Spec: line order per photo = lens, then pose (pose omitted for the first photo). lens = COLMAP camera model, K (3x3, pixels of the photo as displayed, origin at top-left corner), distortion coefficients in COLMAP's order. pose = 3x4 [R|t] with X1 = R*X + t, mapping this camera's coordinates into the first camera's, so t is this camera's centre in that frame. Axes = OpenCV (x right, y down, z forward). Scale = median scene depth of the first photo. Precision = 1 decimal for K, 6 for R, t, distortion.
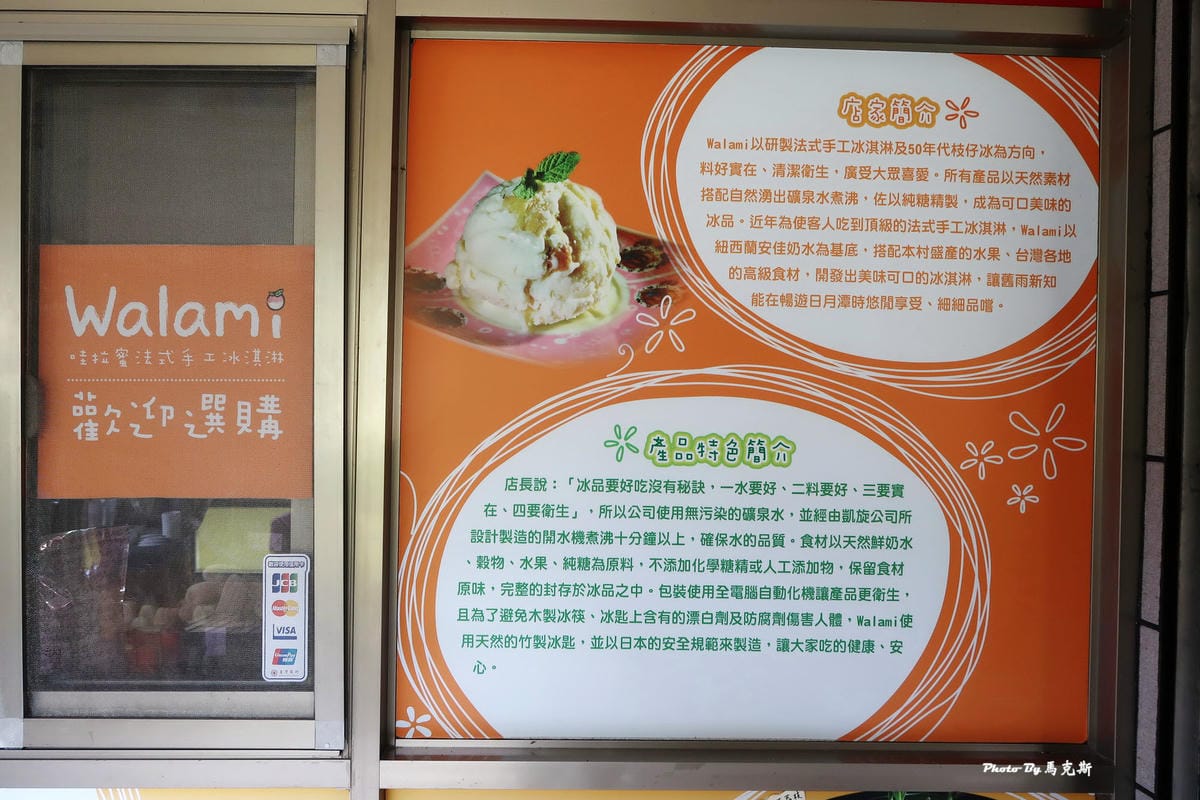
lens RADIAL K [[834.3, 0, 600.1], [0, 834.3, 402.6], [0, 0, 1]] dist [-0.013359, -0.000627]
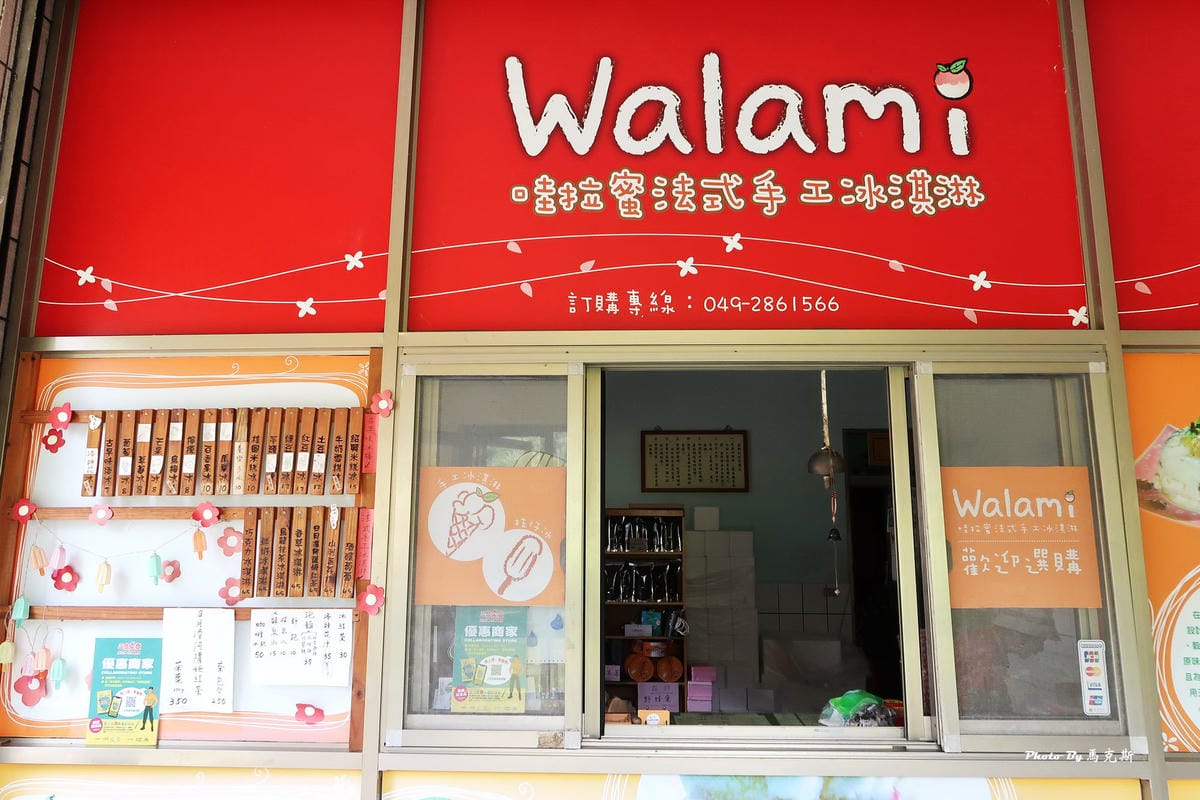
lens RADIAL K [[834.3, 0, 599.5], [0, 834.3, 398.6], [0, 0, 1]] dist [-0.013359, -0.000627]
pose [[0.997862, -0.013167, -0.064014, -1.303407], [0.001169, 0.982936, -0.183945, -0.000049], [0.065343, 0.183477, 0.980850, -0.900259]]
